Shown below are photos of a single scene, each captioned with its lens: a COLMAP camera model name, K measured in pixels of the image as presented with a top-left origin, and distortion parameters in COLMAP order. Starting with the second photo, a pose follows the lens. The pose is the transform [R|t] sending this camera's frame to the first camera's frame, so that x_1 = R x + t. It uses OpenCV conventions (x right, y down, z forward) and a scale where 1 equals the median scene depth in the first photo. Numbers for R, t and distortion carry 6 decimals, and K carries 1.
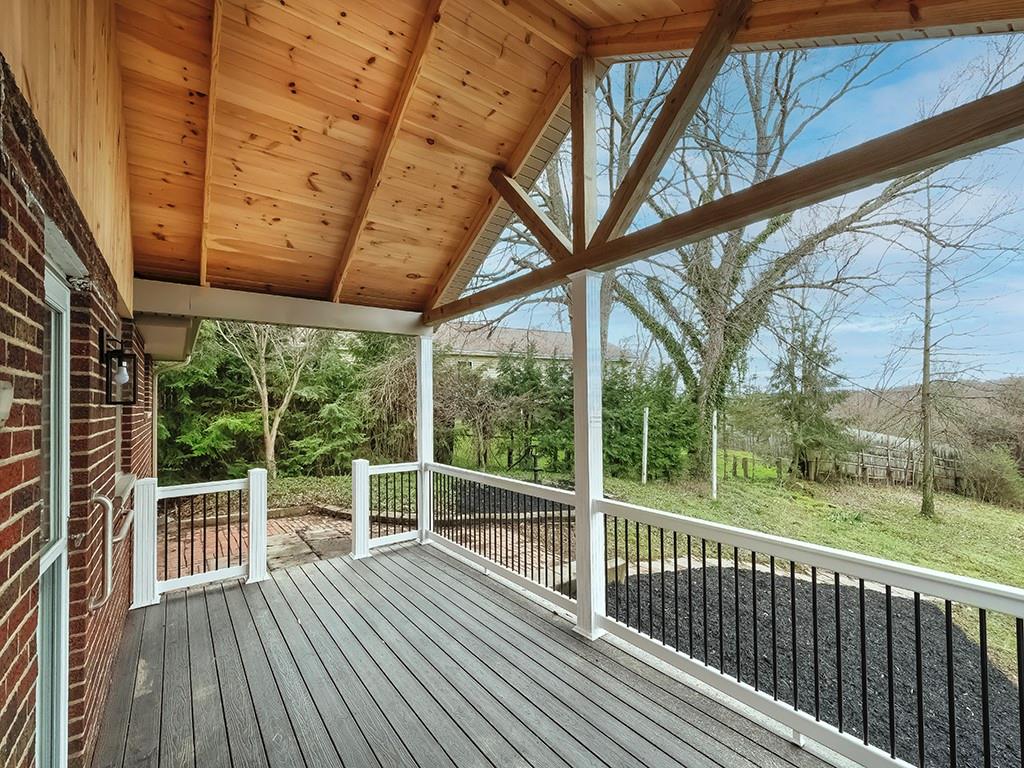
lens RADIAL K [[449.0, 0, 516.9], [0, 449.0, 402.4], [0, 0, 1]] dist [0.004747, 0.000045]
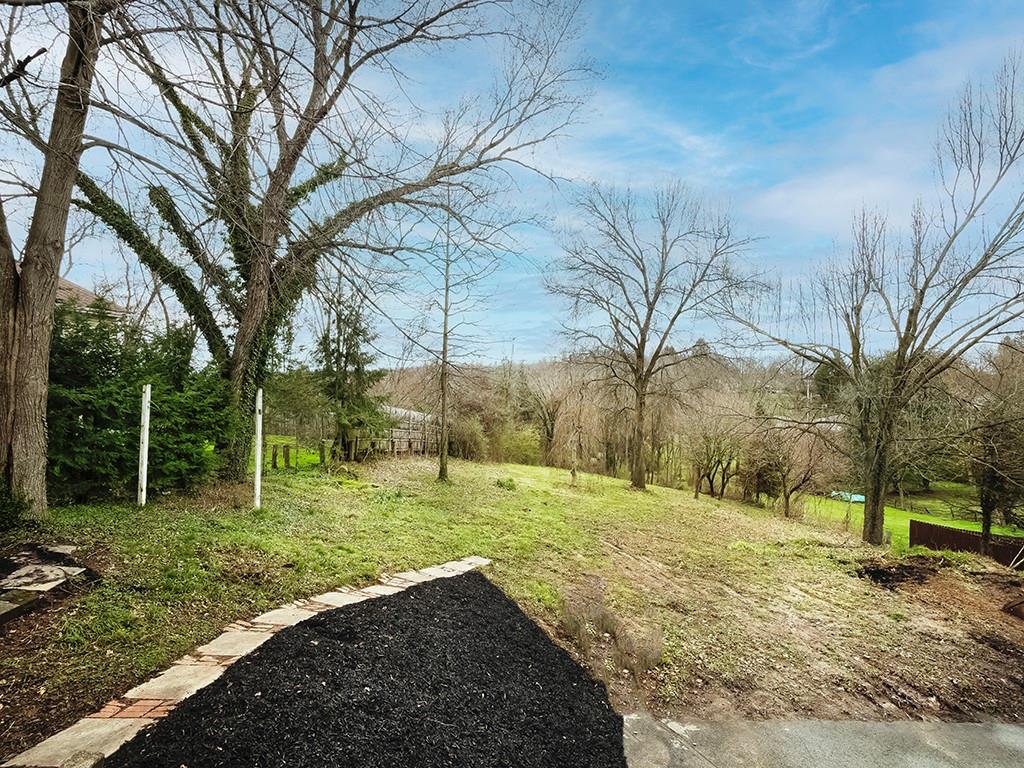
lens RADIAL K [[476.5, 0, 512.4], [0, 476.5, 387.7], [0, 0, 1]] dist [0.005520, -0.000451]
pose [[0.589027, -0.001866, 0.808111, 0.039309], [-0.012429, 0.999858, 0.011369, 0.000943], [-0.808018, -0.016741, 0.588920, 0.156761]]
